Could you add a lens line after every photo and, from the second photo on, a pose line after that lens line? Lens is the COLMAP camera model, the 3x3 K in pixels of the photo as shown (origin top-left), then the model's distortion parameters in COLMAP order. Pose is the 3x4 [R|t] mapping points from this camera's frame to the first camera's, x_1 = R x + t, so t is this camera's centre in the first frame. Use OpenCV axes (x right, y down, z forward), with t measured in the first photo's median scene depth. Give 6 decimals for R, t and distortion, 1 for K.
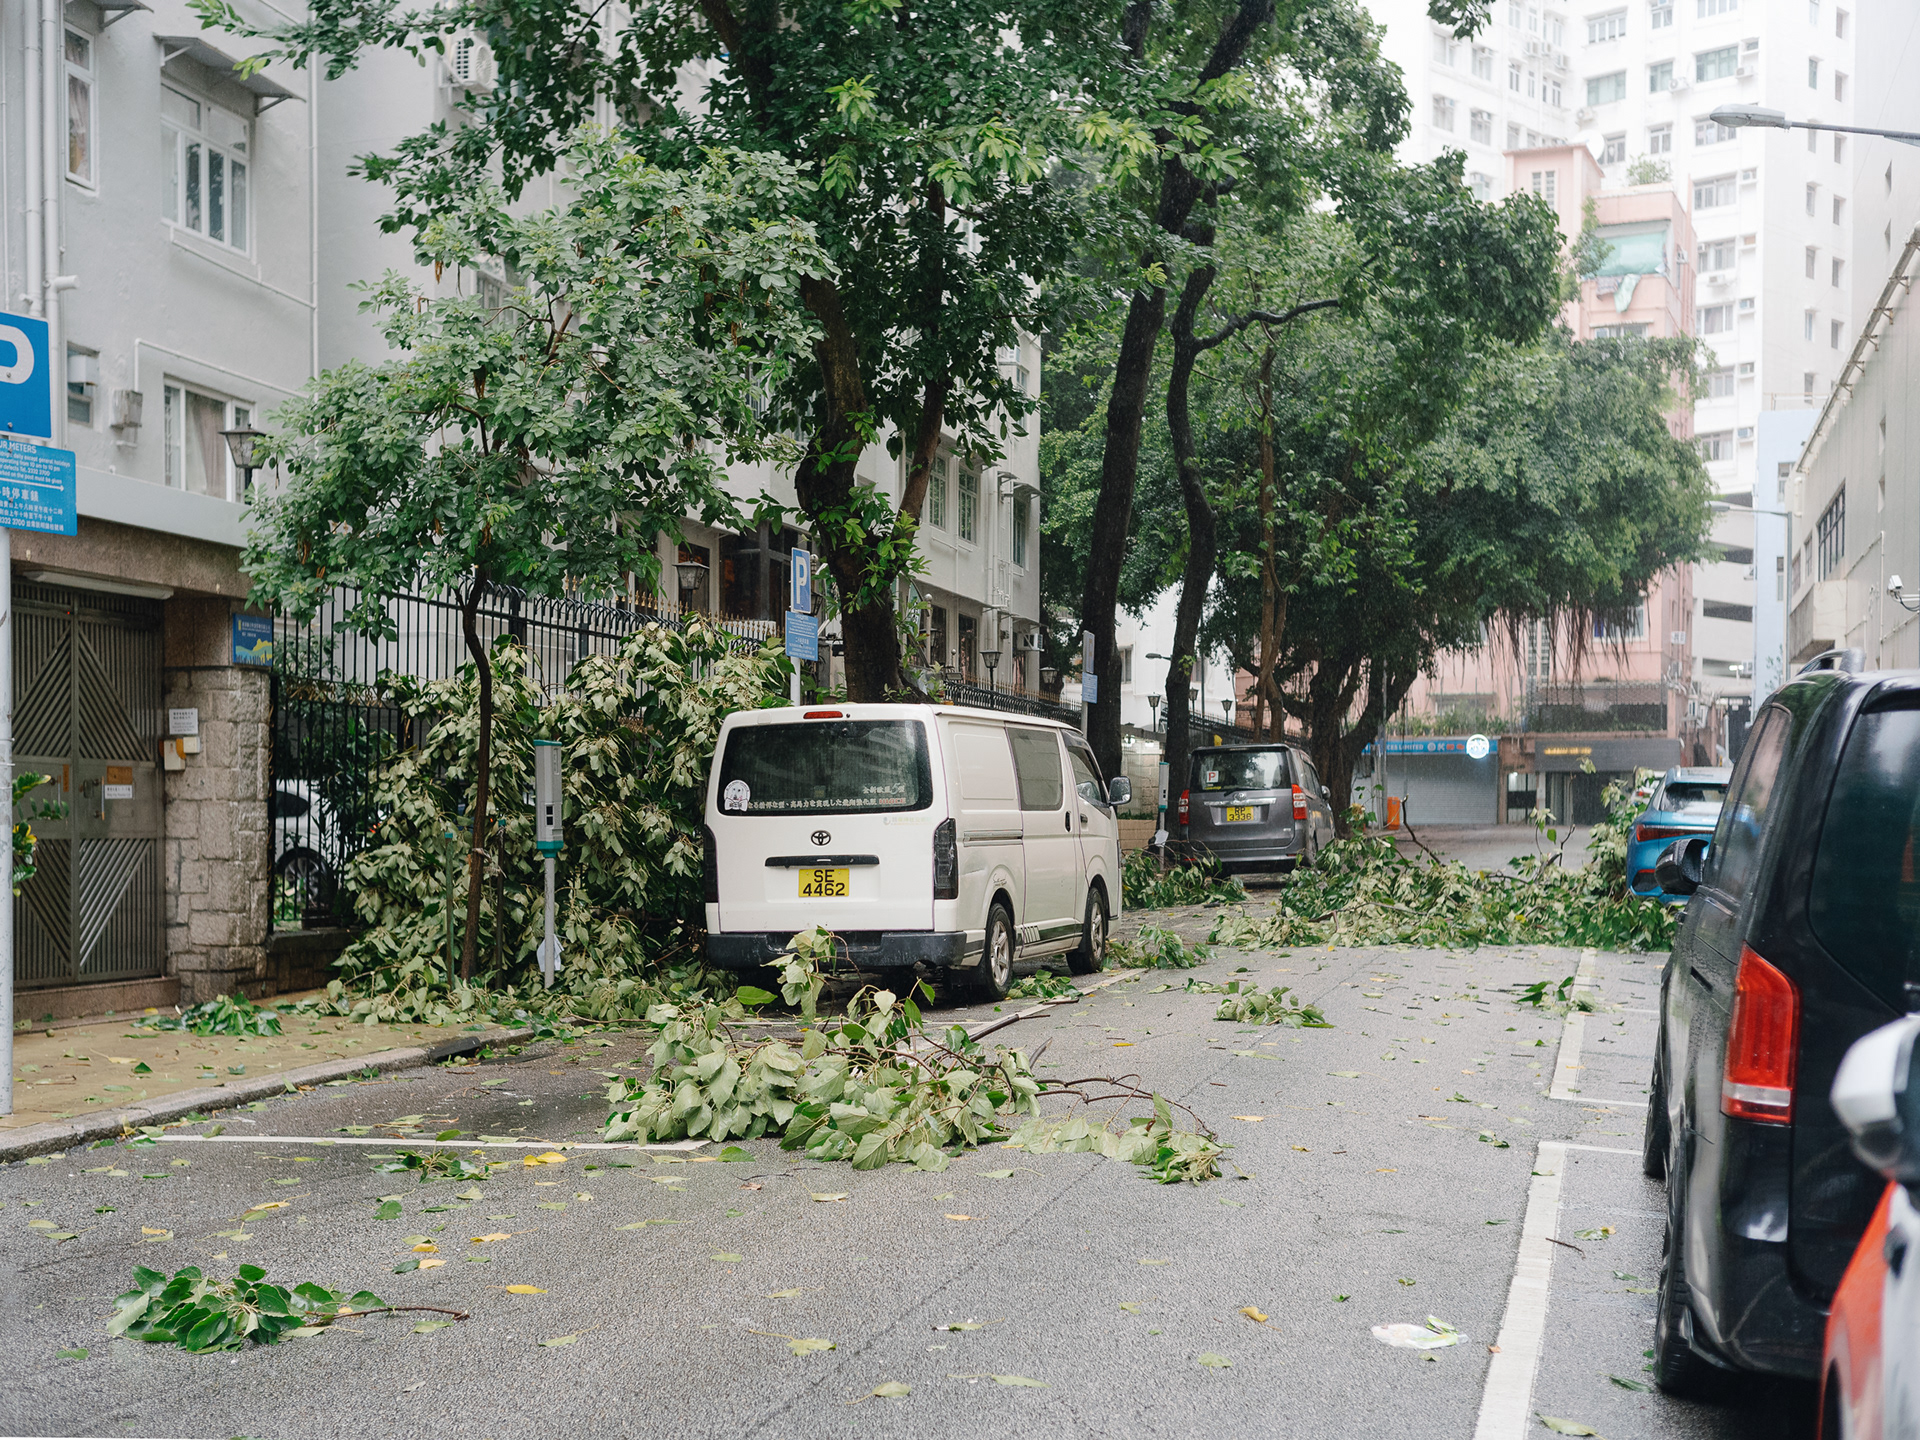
lens RADIAL K [[2523.9, 0, 960.0], [0, 2523.9, 720.0], [0, 0, 1]] dist [0.005129, 0.011190]
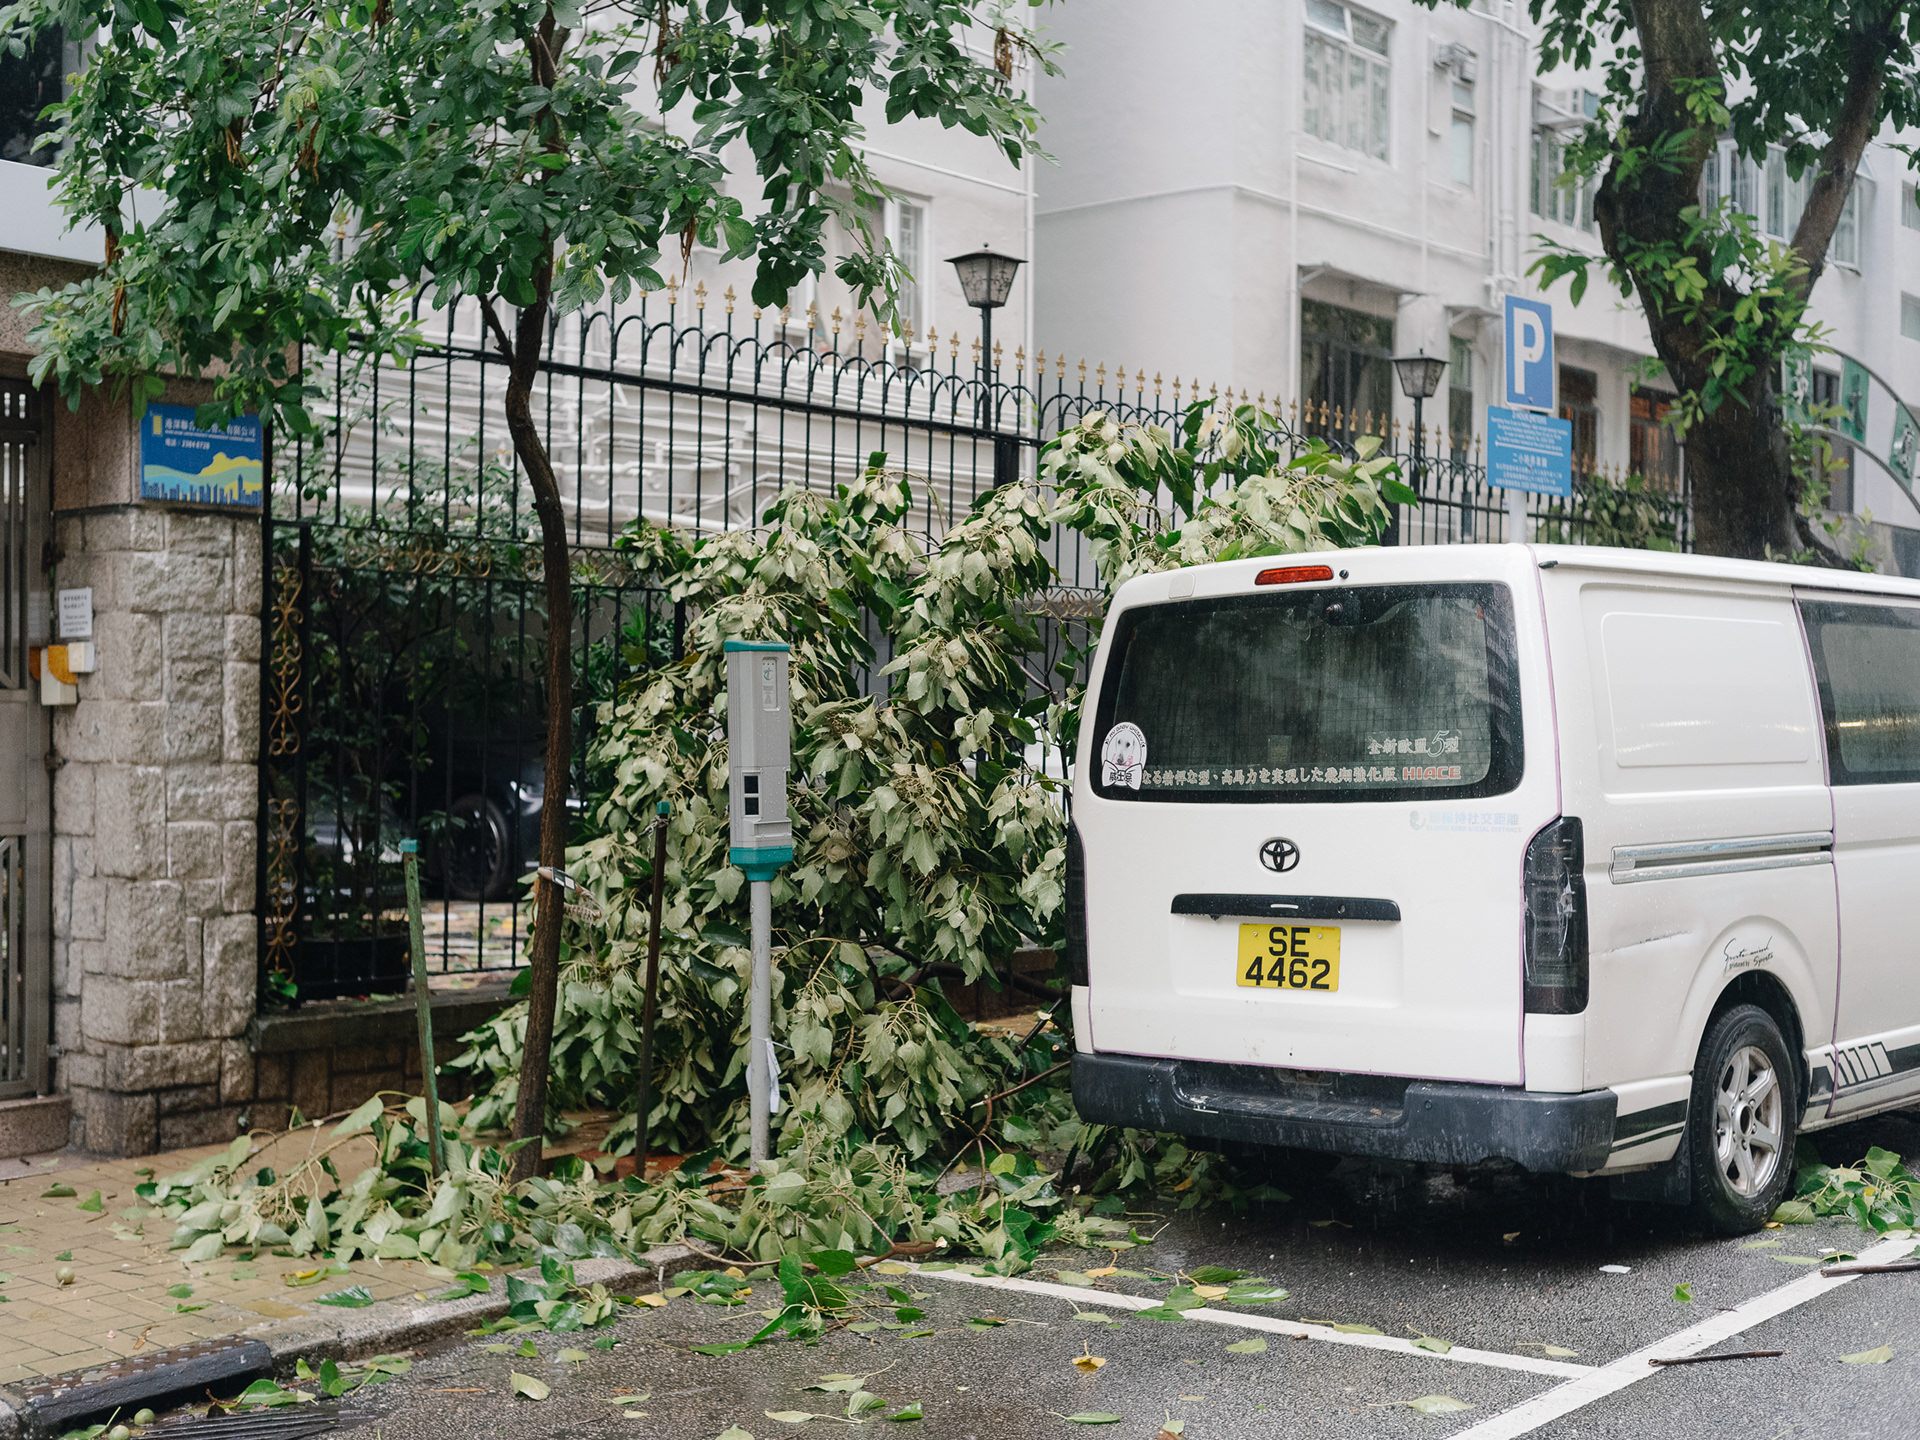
lens RADIAL K [[2523.9, 0, 960.0], [0, 2523.9, 720.0], [0, 0, 1]] dist [0.005129, 0.011190]
pose [[0.904109, 0.000007, -0.427303, 0.081692], [0.014658, 0.999411, 0.031030, 0.008908], [0.427051, -0.034318, 0.903576, 0.580322]]
